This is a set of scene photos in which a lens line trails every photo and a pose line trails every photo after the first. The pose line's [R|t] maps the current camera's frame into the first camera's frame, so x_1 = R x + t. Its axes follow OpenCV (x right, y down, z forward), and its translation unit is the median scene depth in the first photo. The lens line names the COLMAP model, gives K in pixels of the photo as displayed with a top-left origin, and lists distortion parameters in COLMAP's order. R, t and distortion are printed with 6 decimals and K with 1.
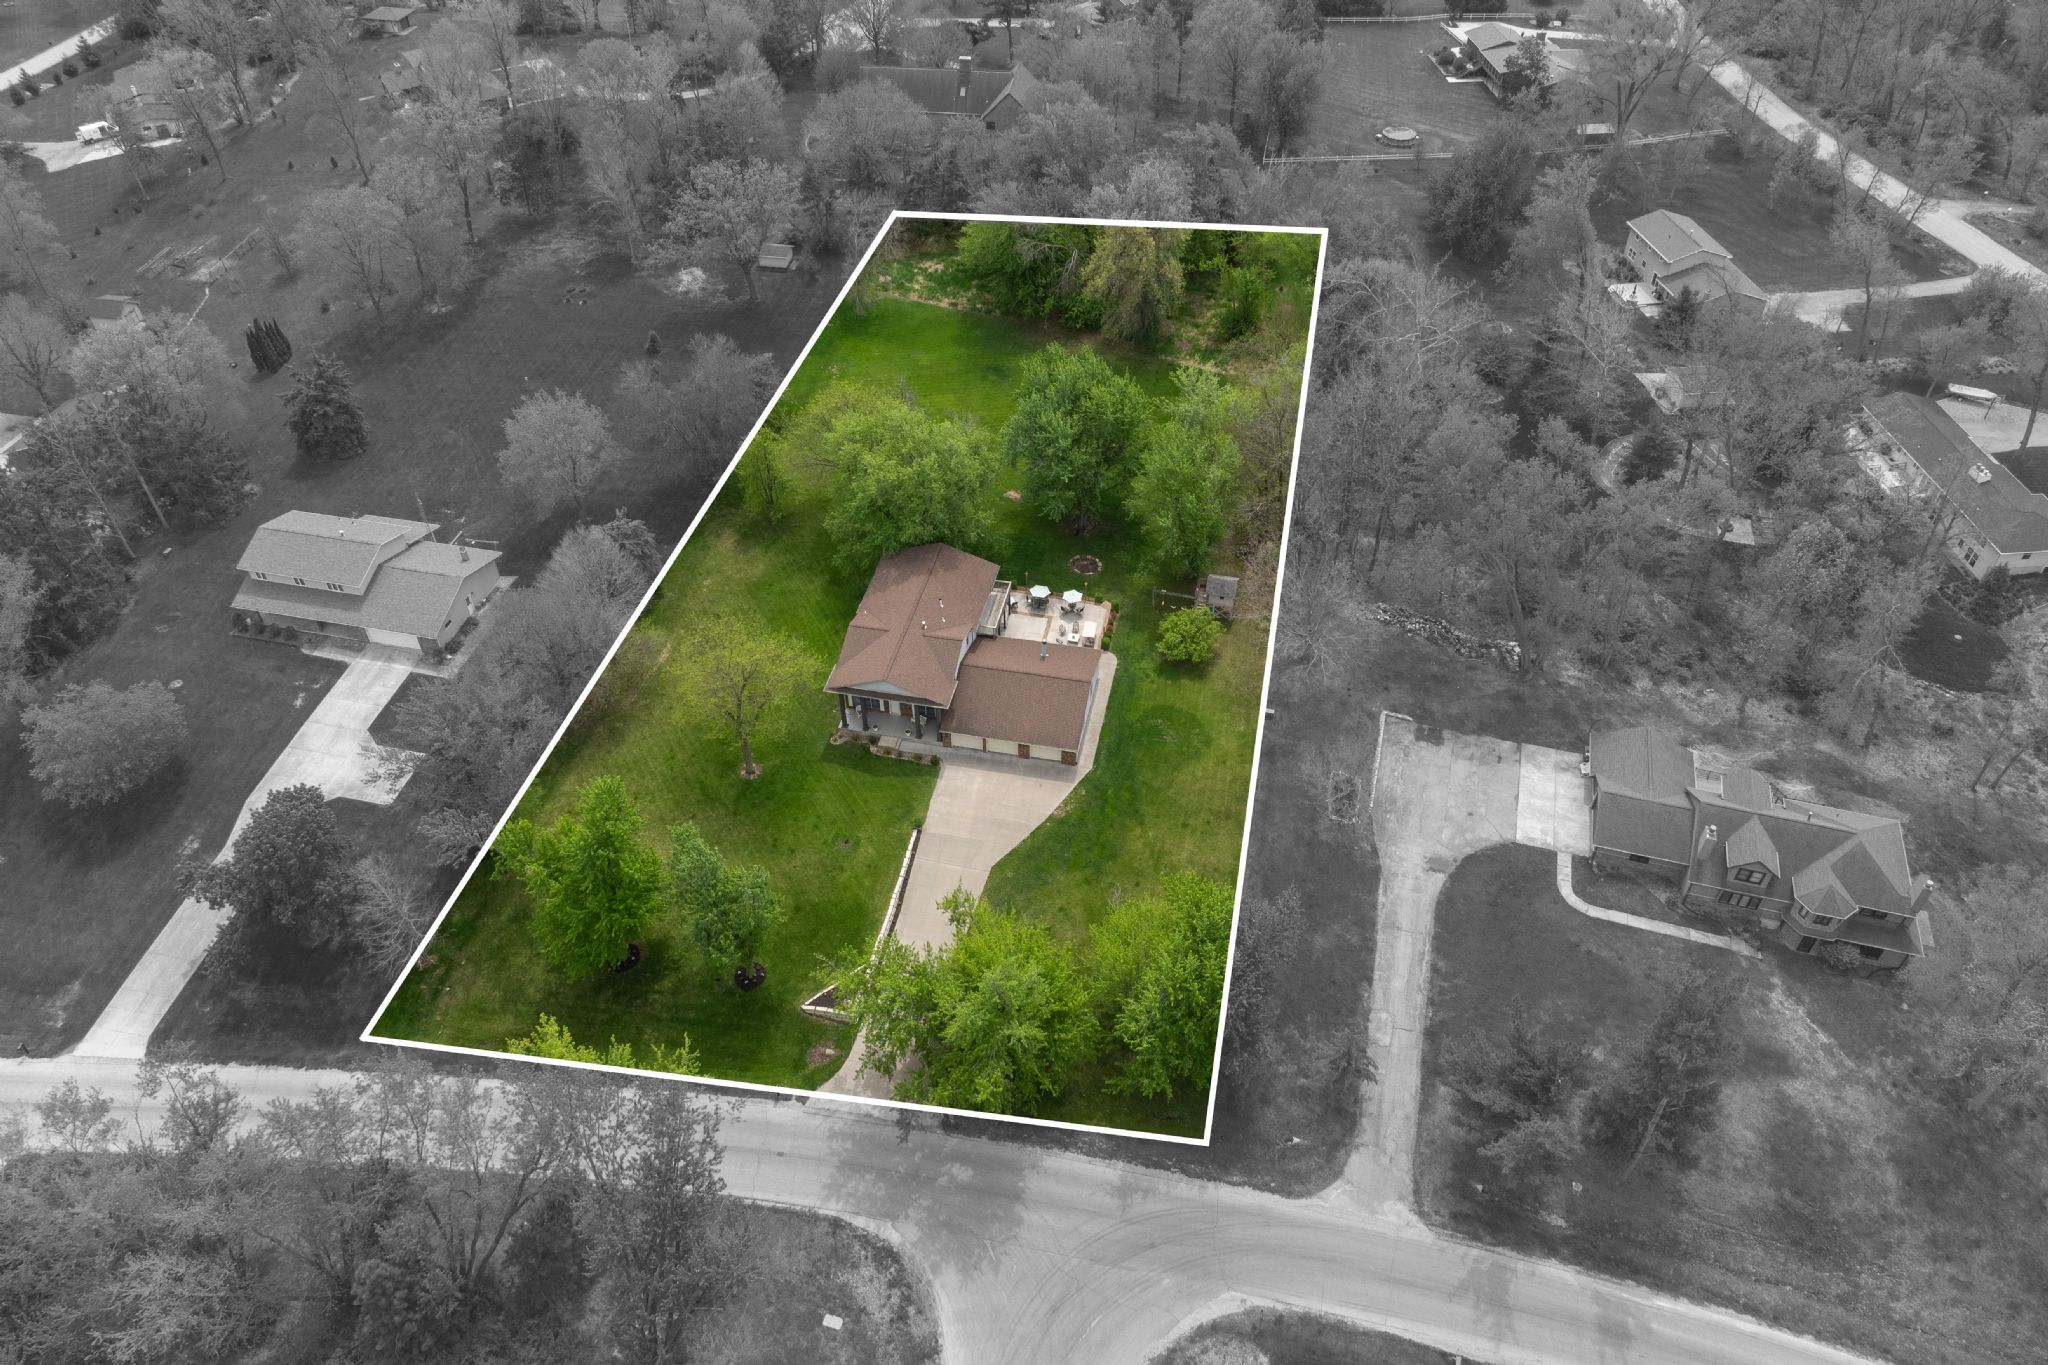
lens RADIAL K [[1426.5, 0, 1007.7], [0, 1426.5, 638.3], [0, 0, 1]] dist [-0.008882, -0.002553]
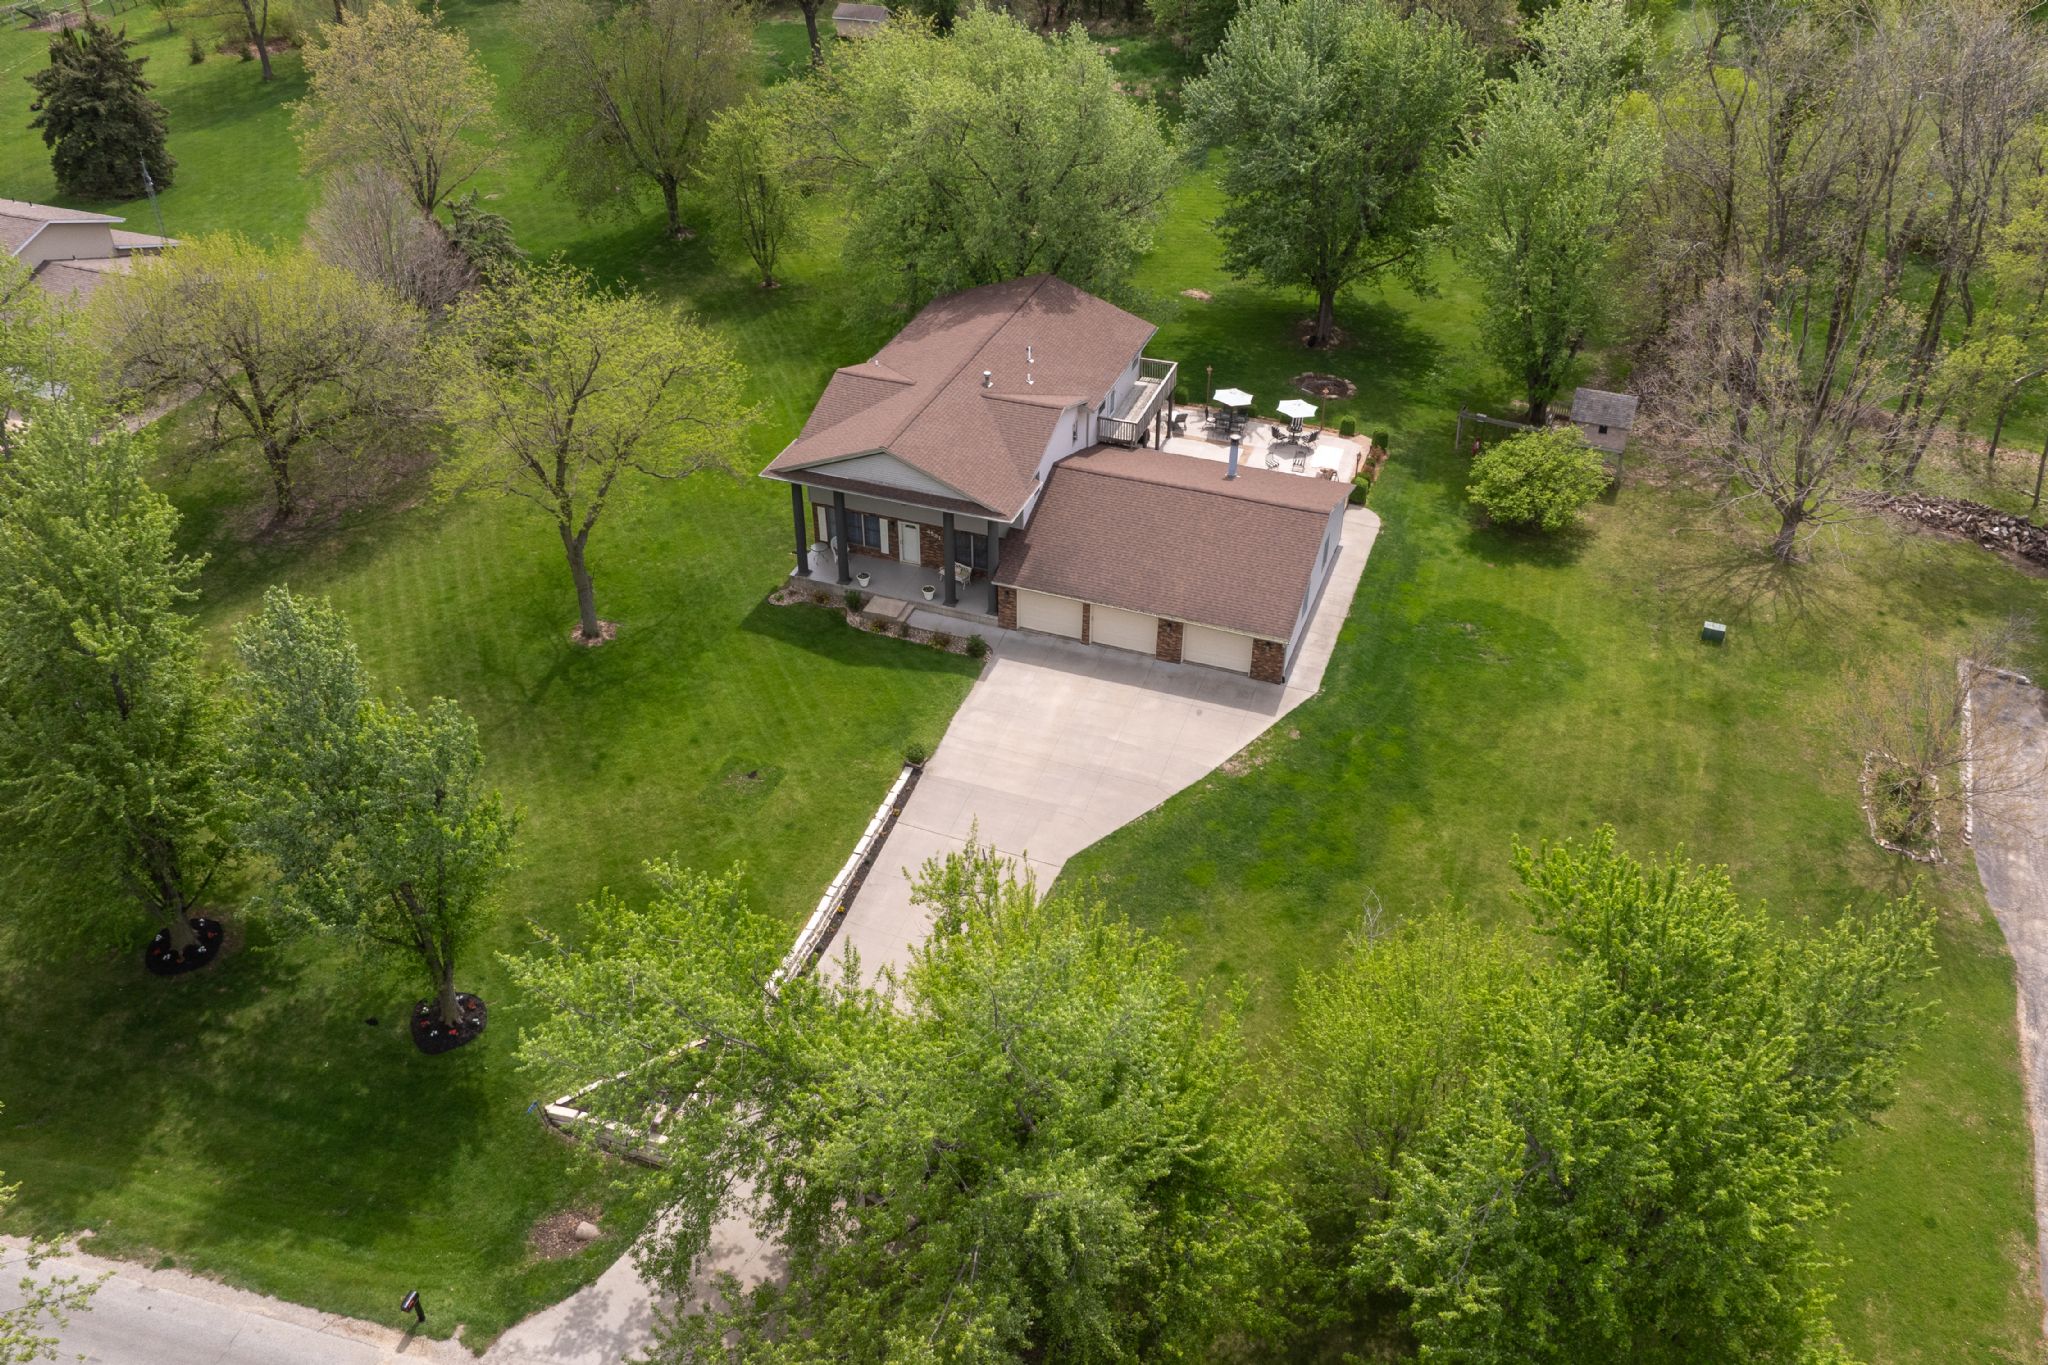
lens RADIAL K [[1675.5, 0, 1007.8], [0, 1675.5, 642.8], [0, 0, 1]] dist [-0.026002, -0.008630]
pose [[0.989580, 0.095652, -0.107618, 0.017713], [-0.108785, 0.986347, -0.123635, 0.151807], [0.094322, 0.134054, 0.986475, 0.466848]]
